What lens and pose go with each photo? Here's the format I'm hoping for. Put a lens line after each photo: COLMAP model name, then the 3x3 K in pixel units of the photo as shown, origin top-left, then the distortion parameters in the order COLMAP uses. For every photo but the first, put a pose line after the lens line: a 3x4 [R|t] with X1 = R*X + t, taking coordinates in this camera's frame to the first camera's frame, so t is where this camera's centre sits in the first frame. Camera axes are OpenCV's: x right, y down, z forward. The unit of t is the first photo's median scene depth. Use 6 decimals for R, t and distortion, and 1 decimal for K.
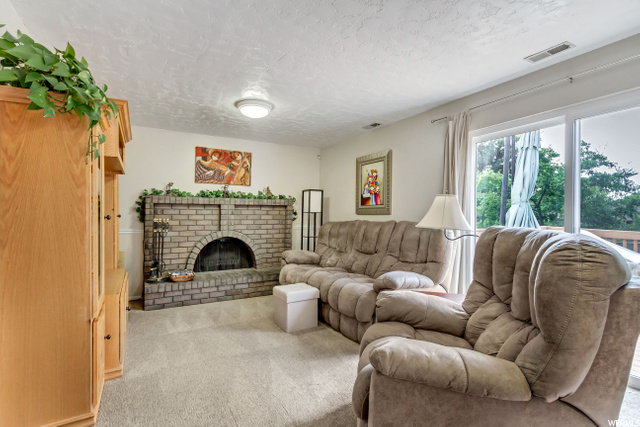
lens RADIAL K [[297.5, 0, 318.4], [0, 297.5, 215.9], [0, 0, 1]] dist [0.010799, -0.000220]
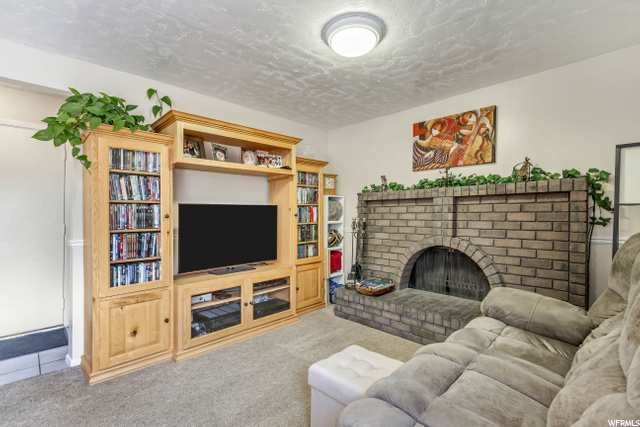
lens RADIAL K [[297.5, 0, 318.4], [0, 297.5, 215.9], [0, 0, 1]] dist [0.010799, -0.000220]
pose [[0.291627, 0.001351, -0.956531, 0.244737], [0.007964, 0.999961, 0.003840, -0.001652], [0.956499, -0.008738, 0.291605, 0.530189]]
